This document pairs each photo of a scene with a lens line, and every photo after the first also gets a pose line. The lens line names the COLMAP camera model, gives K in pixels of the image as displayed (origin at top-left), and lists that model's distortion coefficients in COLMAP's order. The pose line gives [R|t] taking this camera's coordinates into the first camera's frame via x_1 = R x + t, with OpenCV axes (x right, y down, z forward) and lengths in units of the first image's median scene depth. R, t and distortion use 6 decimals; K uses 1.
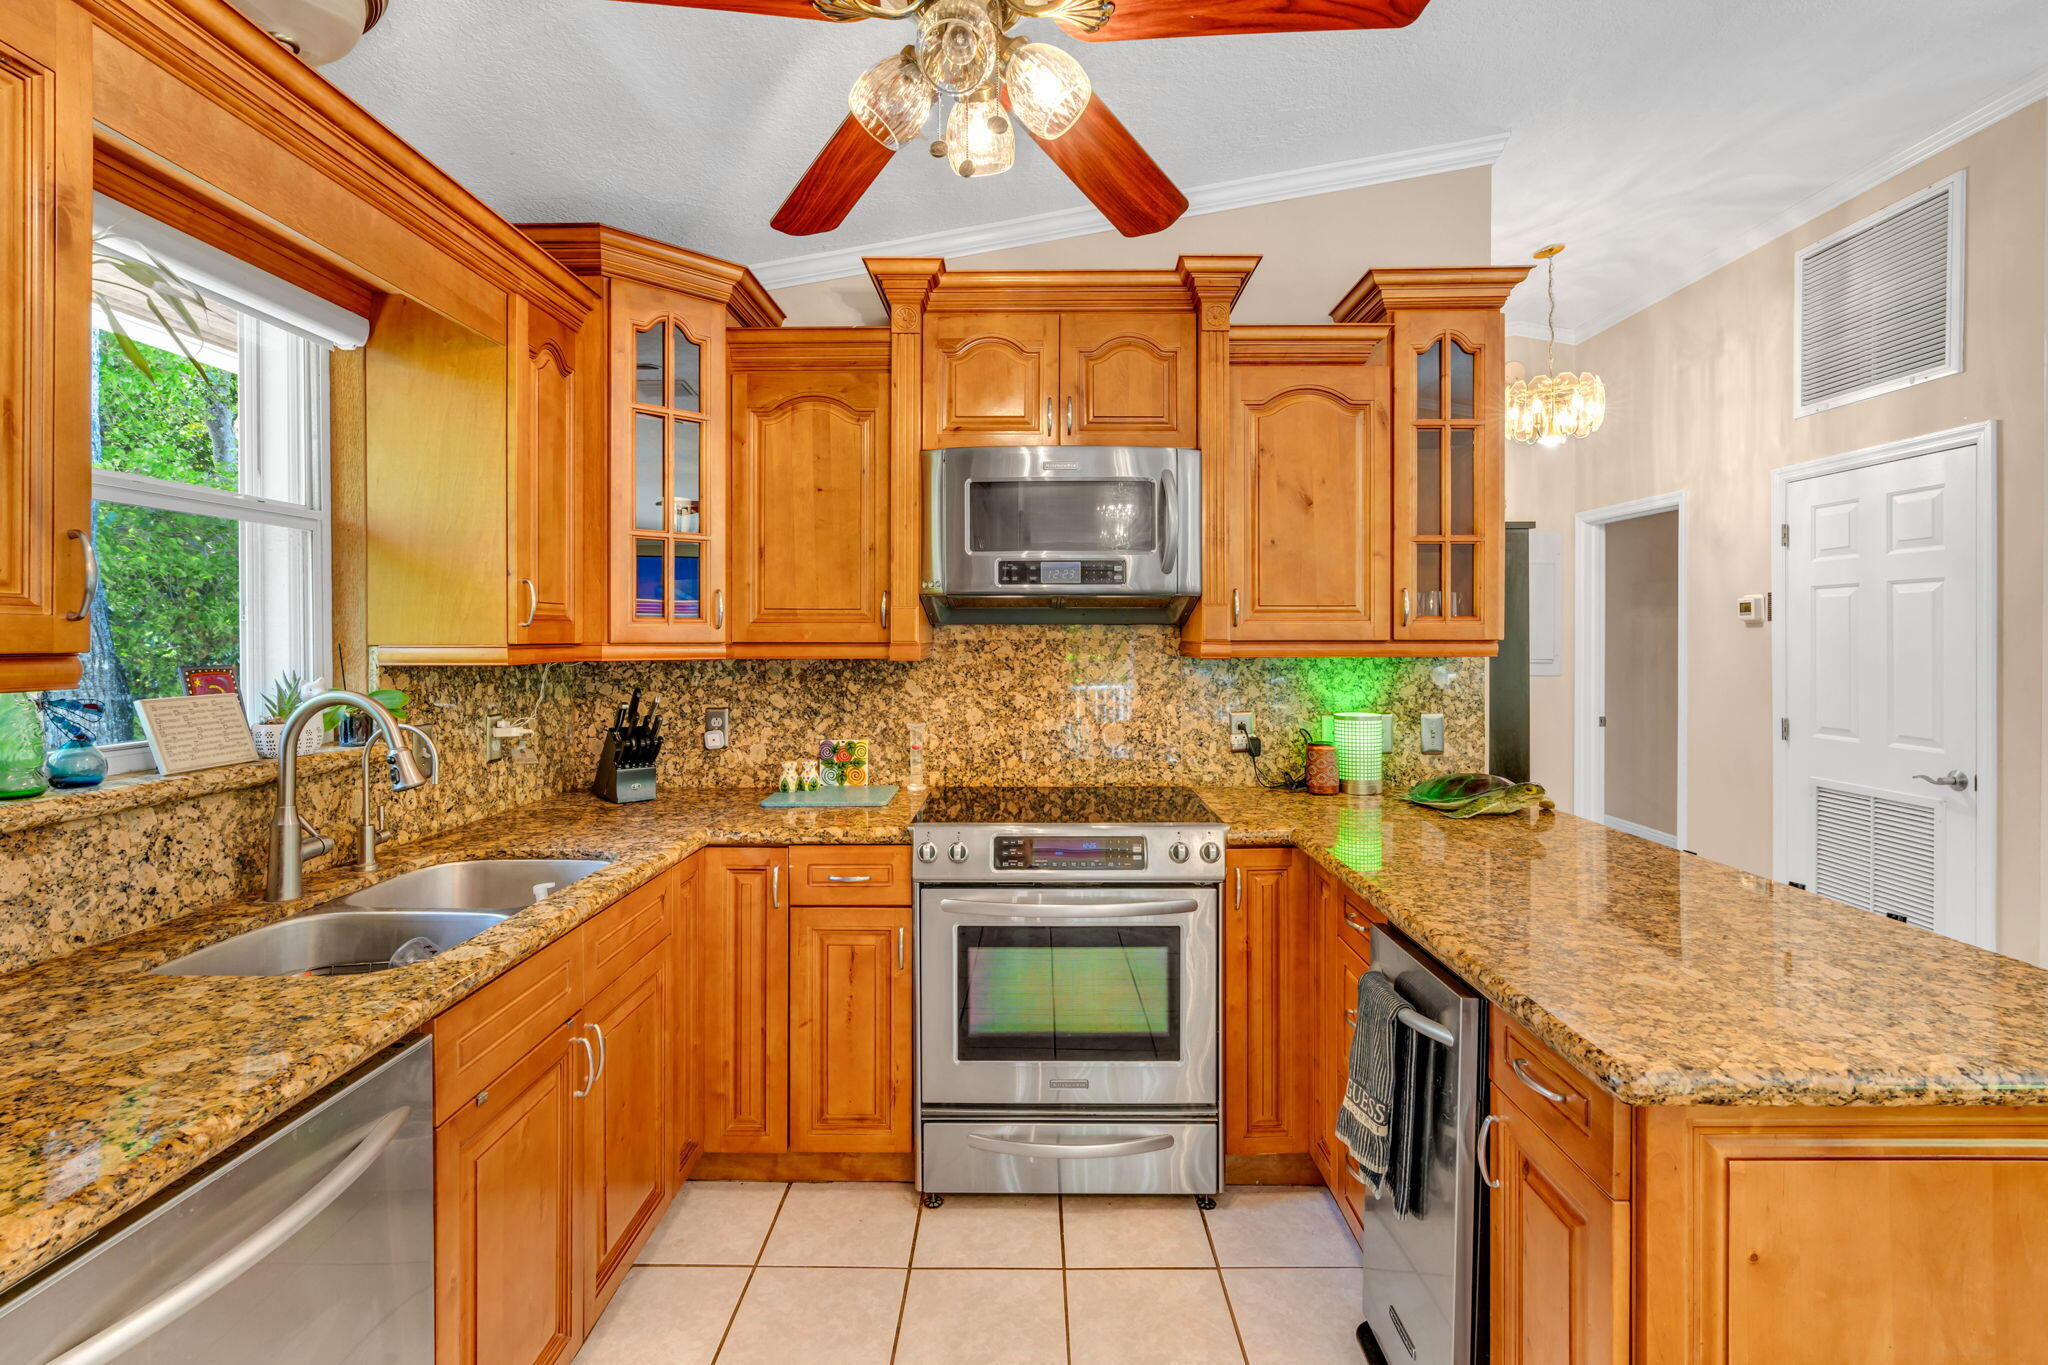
lens RADIAL K [[968.4, 0, 1053.5], [0, 968.4, 641.1], [0, 0, 1]] dist [-0.003115, 0.000737]
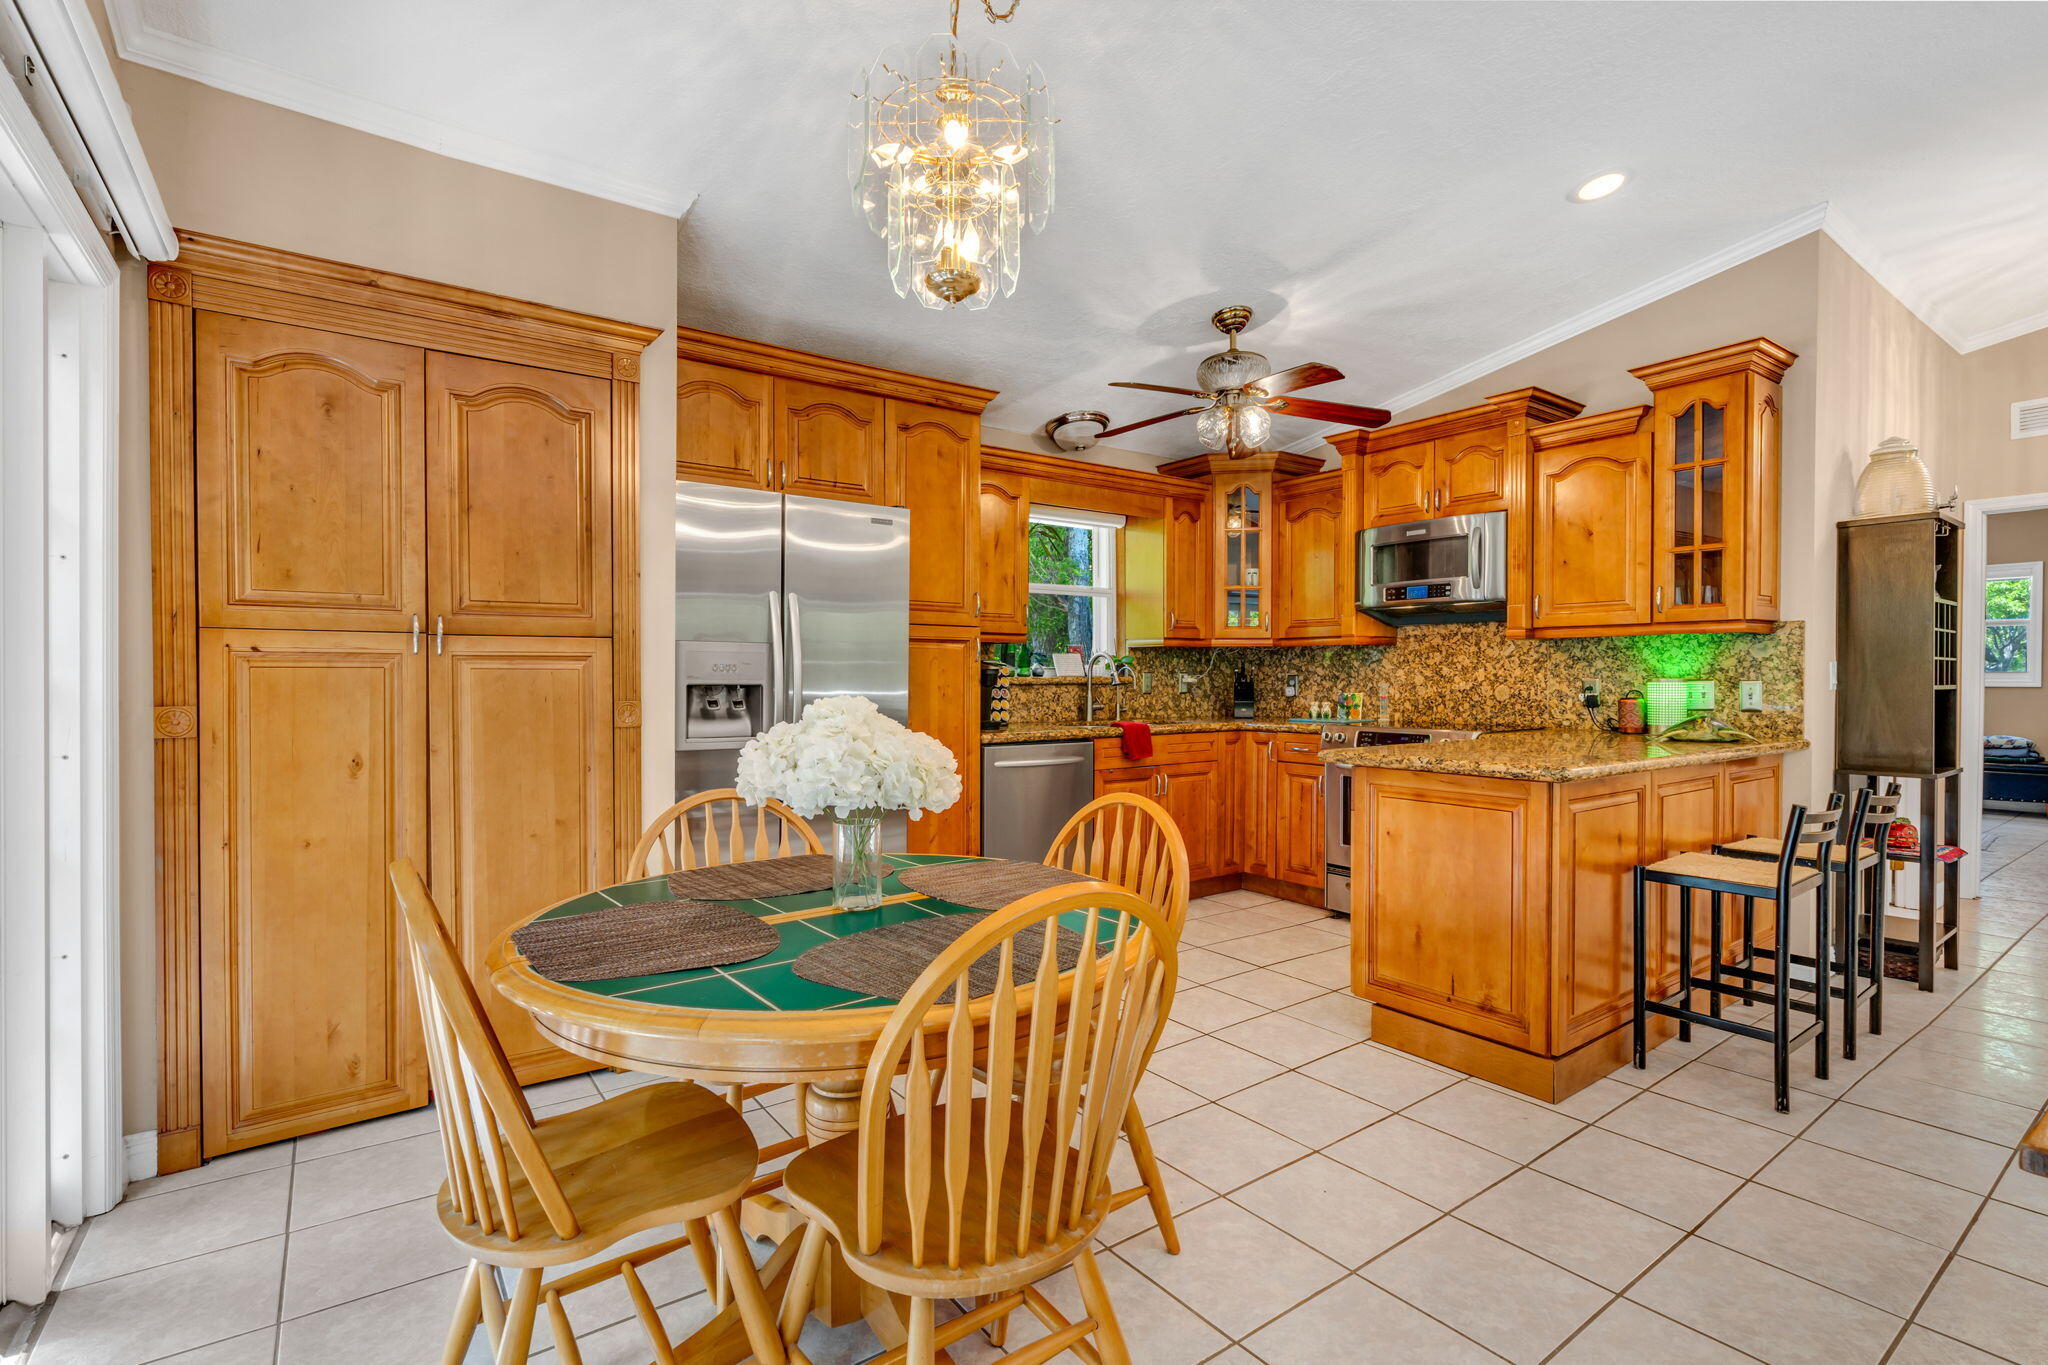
lens RADIAL K [[915.2, 0, 1038.9], [0, 915.2, 684.8], [0, 0, 1]] dist [0.045237, 0.000178]
pose [[0.607671, 0.013924, -0.794066, 0.879758], [-0.001476, 0.999864, 0.016403, 0.067808], [0.794187, -0.008795, 0.607610, -0.547557]]
